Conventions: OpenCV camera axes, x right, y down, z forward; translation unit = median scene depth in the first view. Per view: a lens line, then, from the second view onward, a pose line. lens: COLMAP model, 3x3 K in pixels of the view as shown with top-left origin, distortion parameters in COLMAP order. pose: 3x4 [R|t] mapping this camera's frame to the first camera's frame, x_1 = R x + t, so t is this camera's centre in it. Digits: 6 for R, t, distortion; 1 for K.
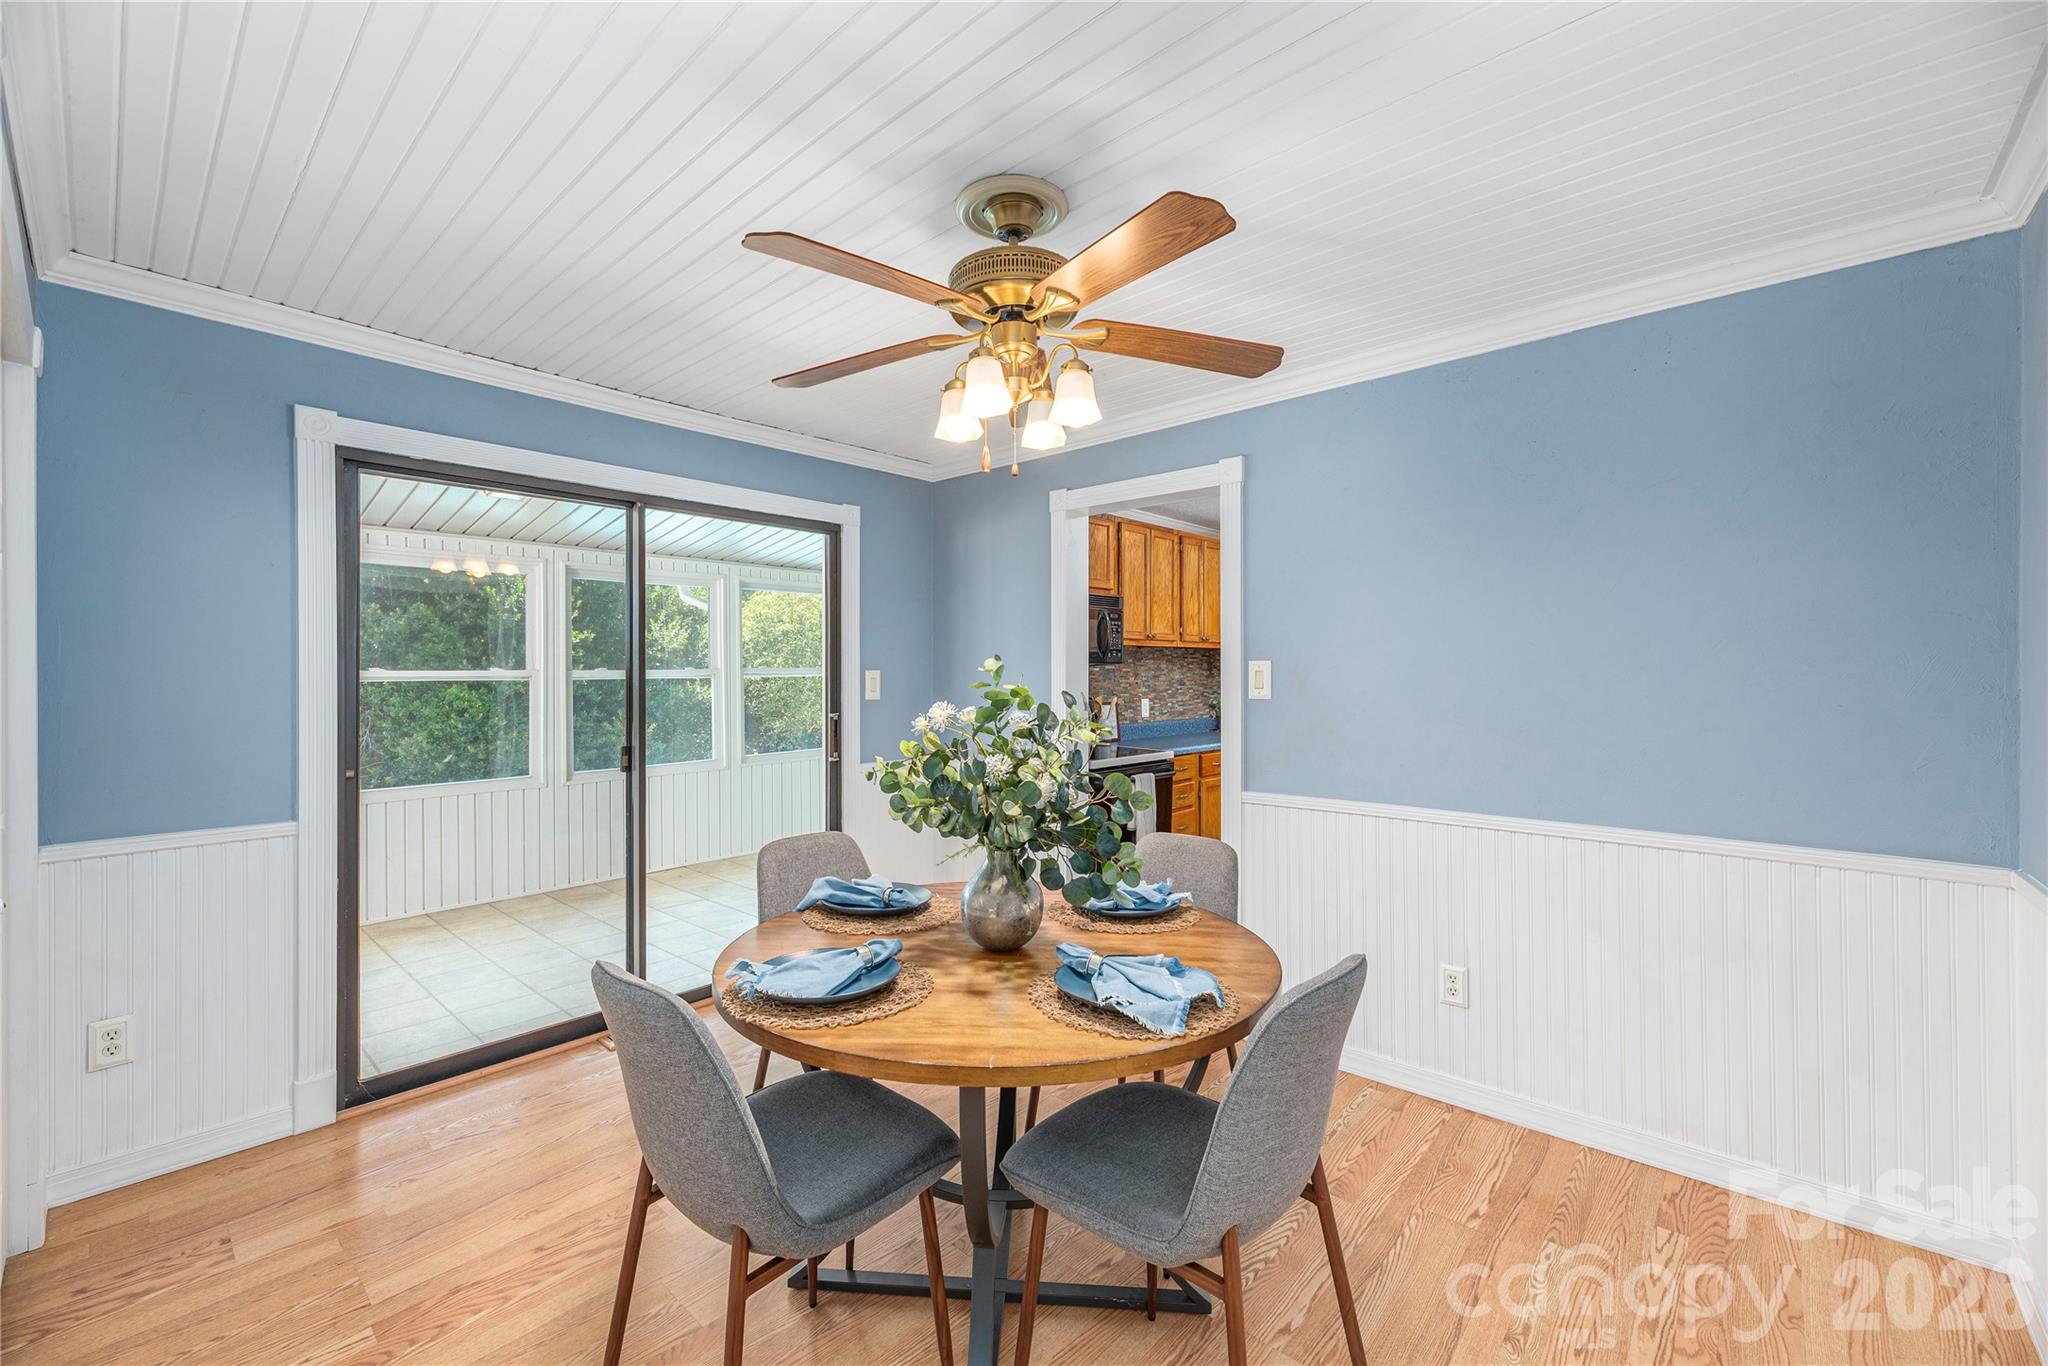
lens RADIAL K [[837.5, 0, 1027.8], [0, 837.5, 679.1], [0, 0, 1]] dist [-0.001408, -0.000039]
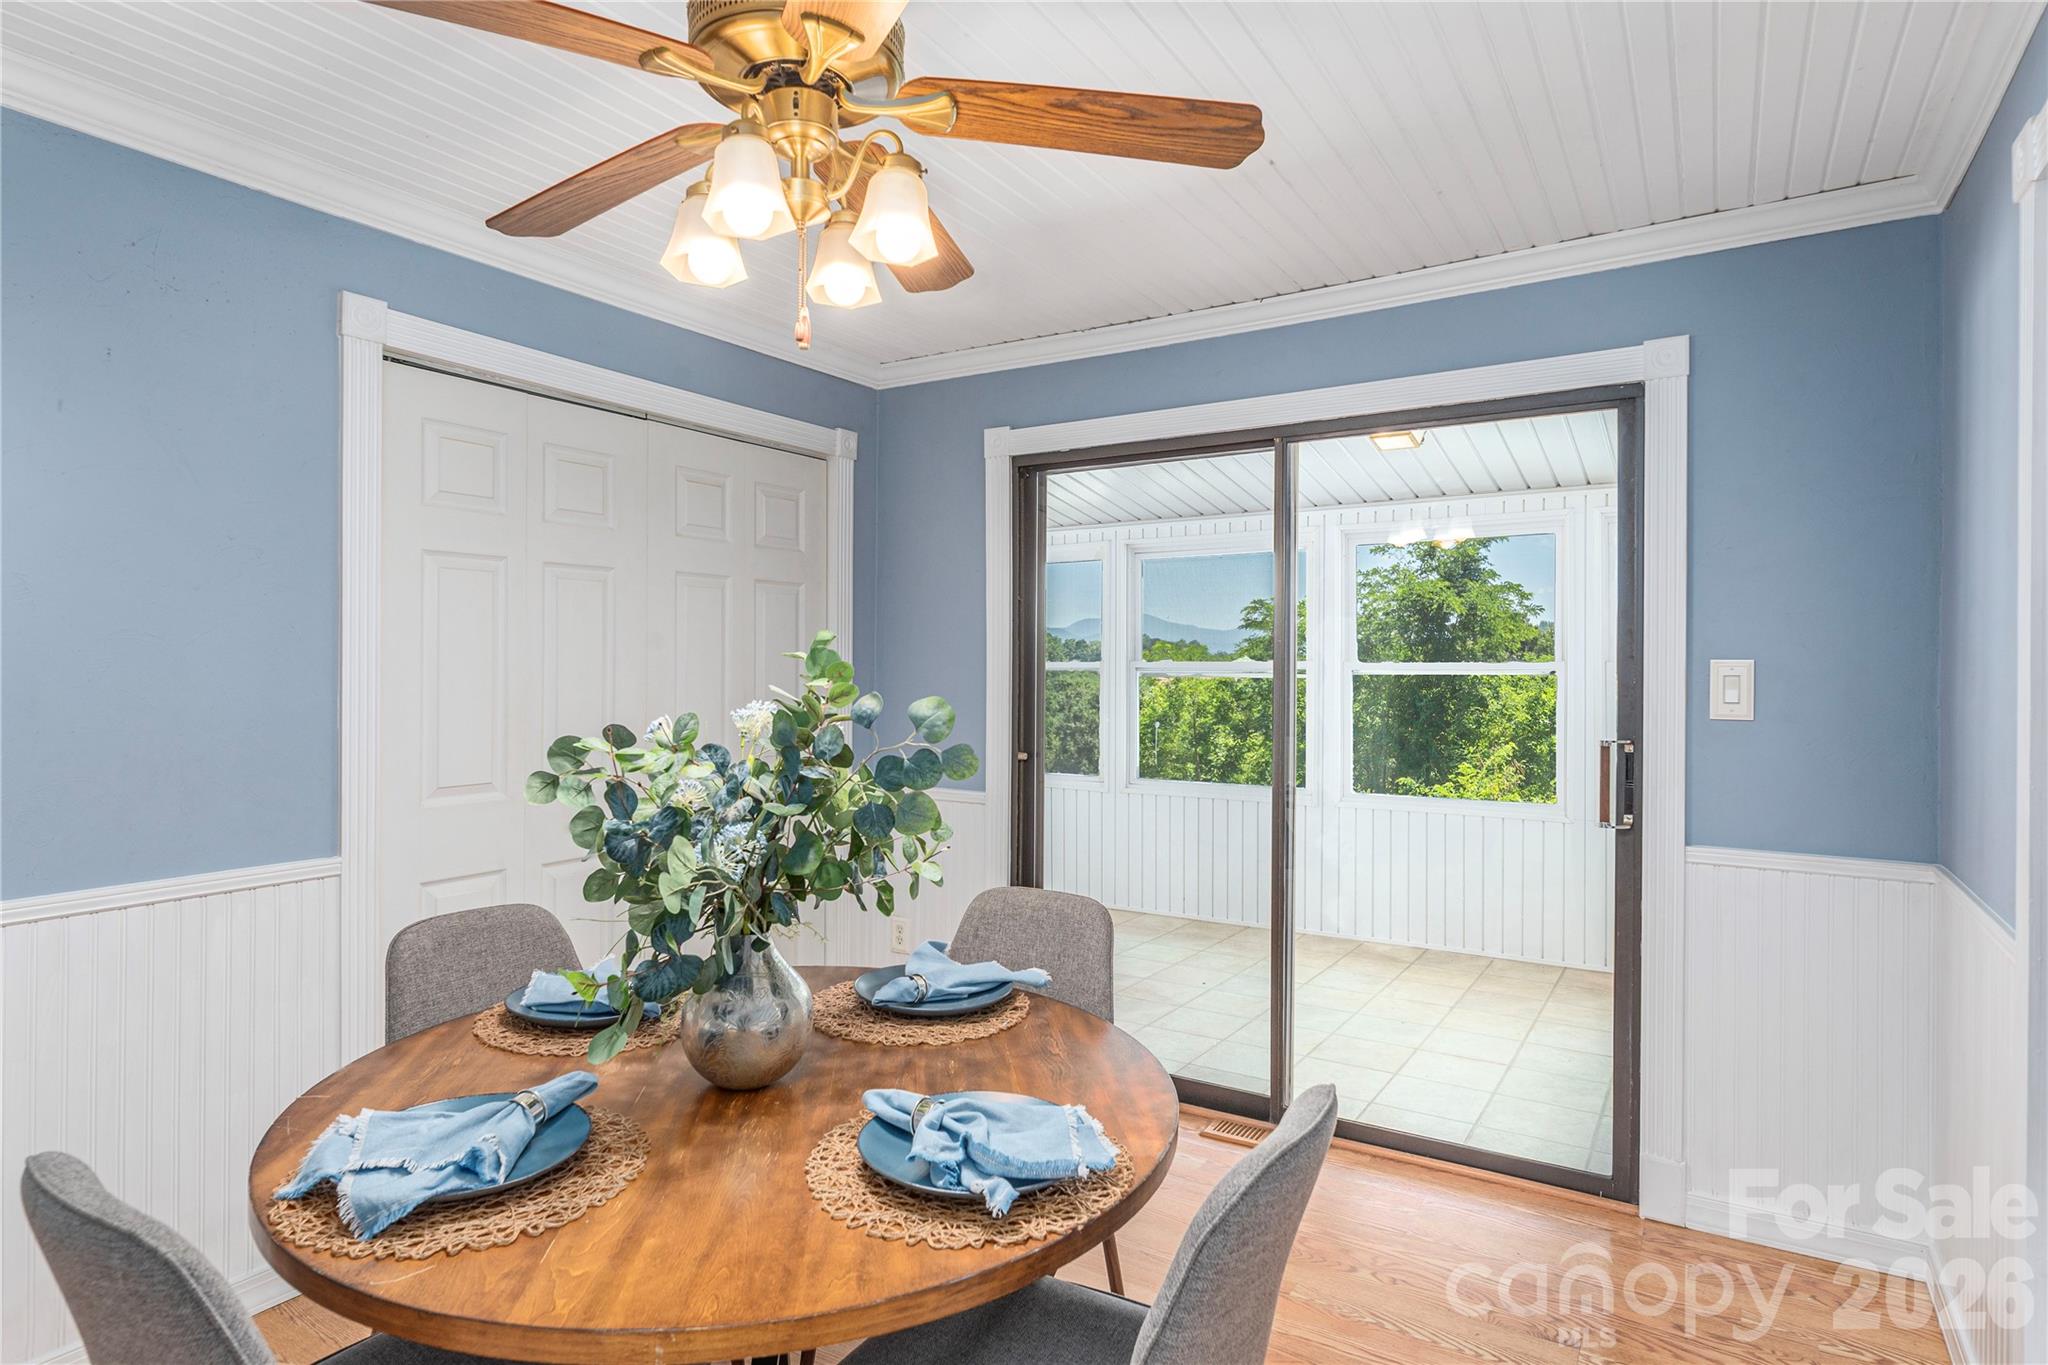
lens RADIAL K [[1115.5, 0, 1024.0], [0, 1115.5, 682.5], [0, 0, 1]] dist [0.026810, 0.000061]
pose [[0.174380, 0.016013, -0.984548, 0.585022], [-0.010534, 0.999841, 0.014396, -0.003632], [0.984622, 0.007861, 0.174521, 0.712295]]
